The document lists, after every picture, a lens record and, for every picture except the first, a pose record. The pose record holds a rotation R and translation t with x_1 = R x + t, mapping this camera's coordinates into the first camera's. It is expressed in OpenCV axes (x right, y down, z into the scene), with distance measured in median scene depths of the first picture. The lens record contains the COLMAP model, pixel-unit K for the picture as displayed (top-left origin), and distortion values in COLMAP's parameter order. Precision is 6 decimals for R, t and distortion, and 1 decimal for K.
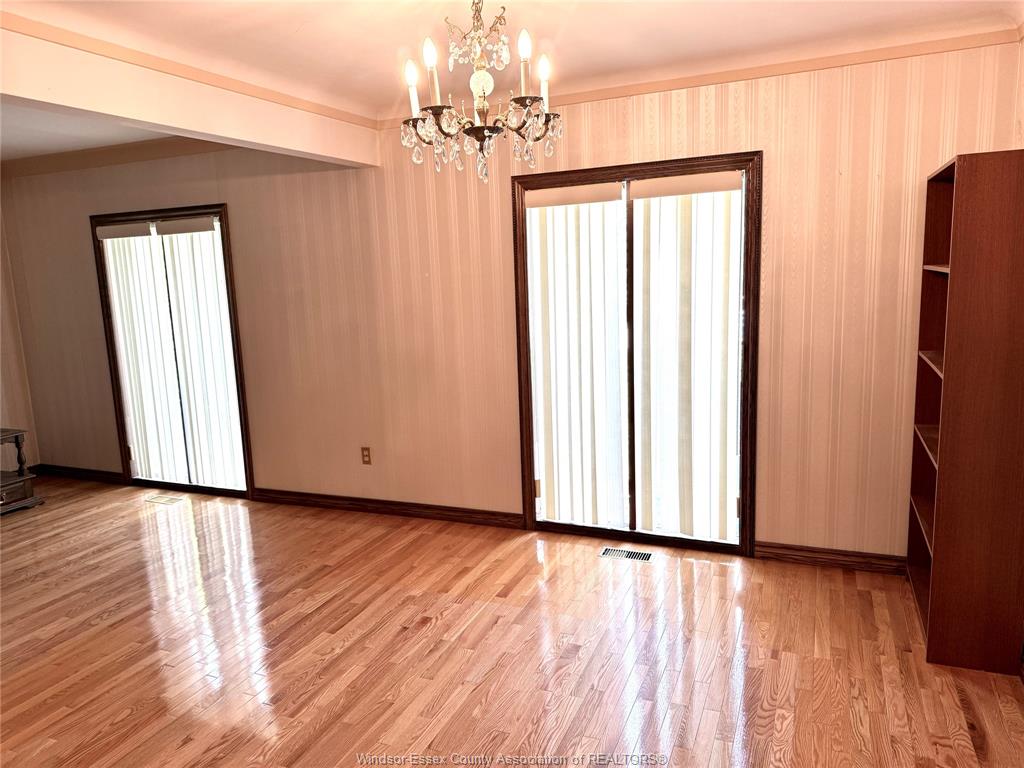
lens RADIAL K [[724.2, 0, 506.6], [0, 724.2, 386.8], [0, 0, 1]] dist [0.035923, -0.037555]
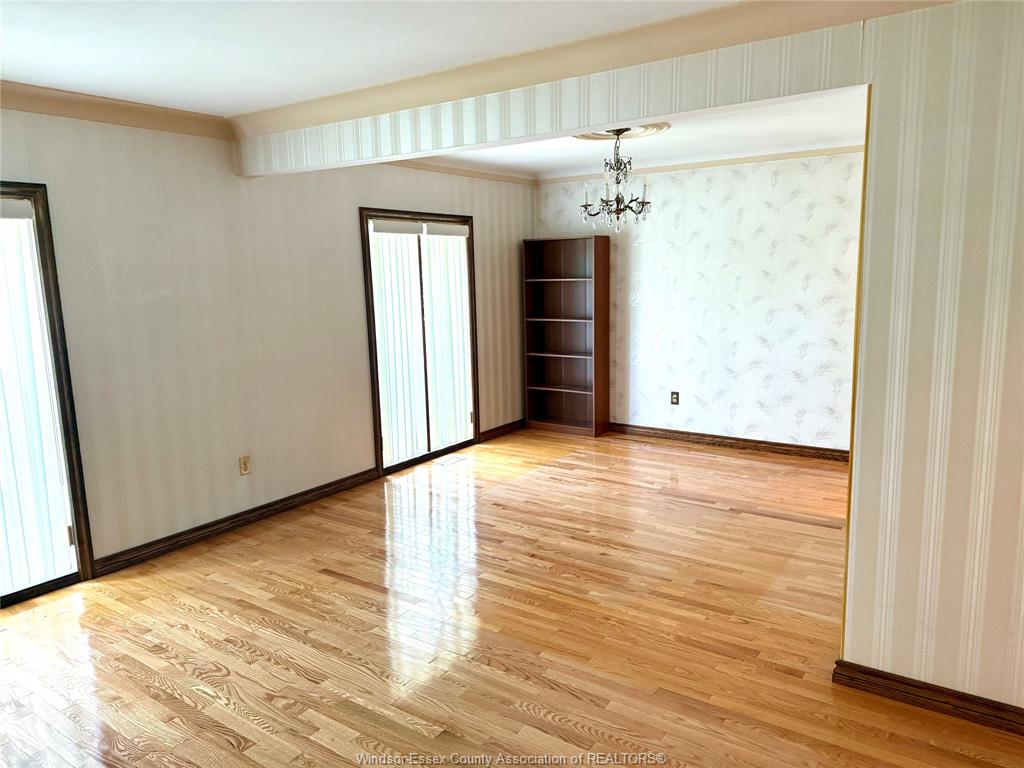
lens RADIAL K [[724.2, 0, 513.8], [0, 724.2, 378.0], [0, 0, 1]] dist [0.035923, -0.037555]
pose [[0.188768, -0.105141, 0.976377, -1.295188], [0.186759, 0.979950, 0.069418, -0.025564], [-0.964099, 0.169243, 0.204619, 0.520497]]
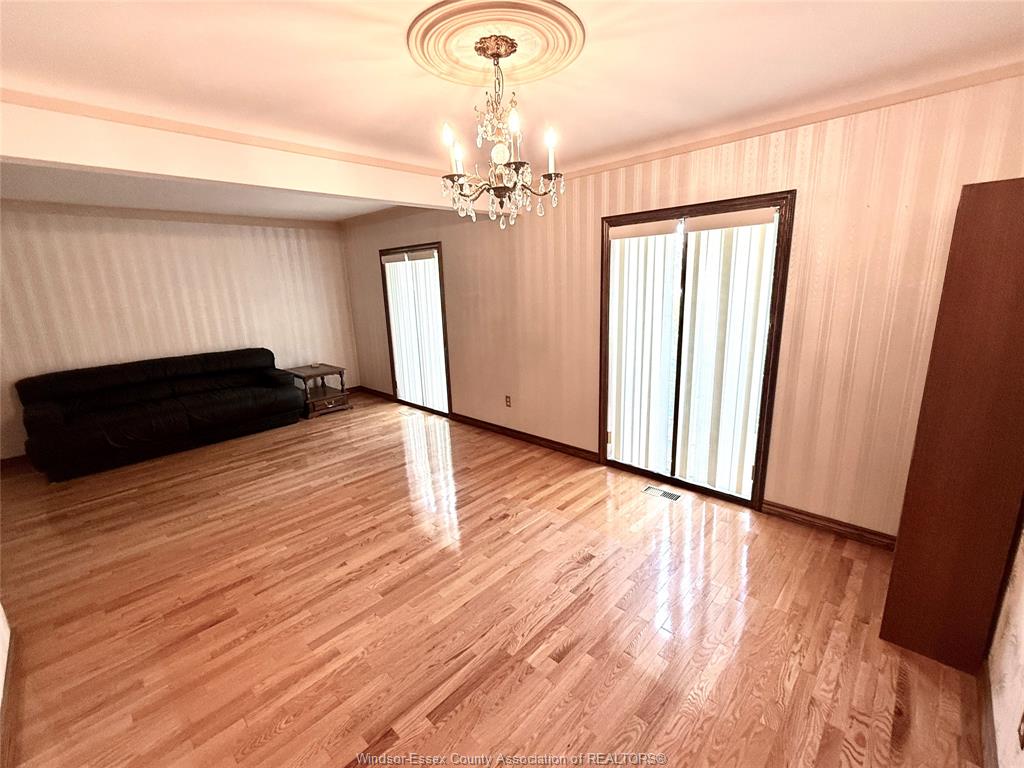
lens RADIAL K [[442.1, 0, 512.4], [0, 442.1, 382.2], [0, 0, 1]] dist [0.000623, -0.000148]
pose [[0.937702, 0.084725, -0.336951, 0.164259], [-0.058231, 0.994418, 0.087991, -0.038781], [0.342525, -0.062888, 0.937402, 0.118618]]
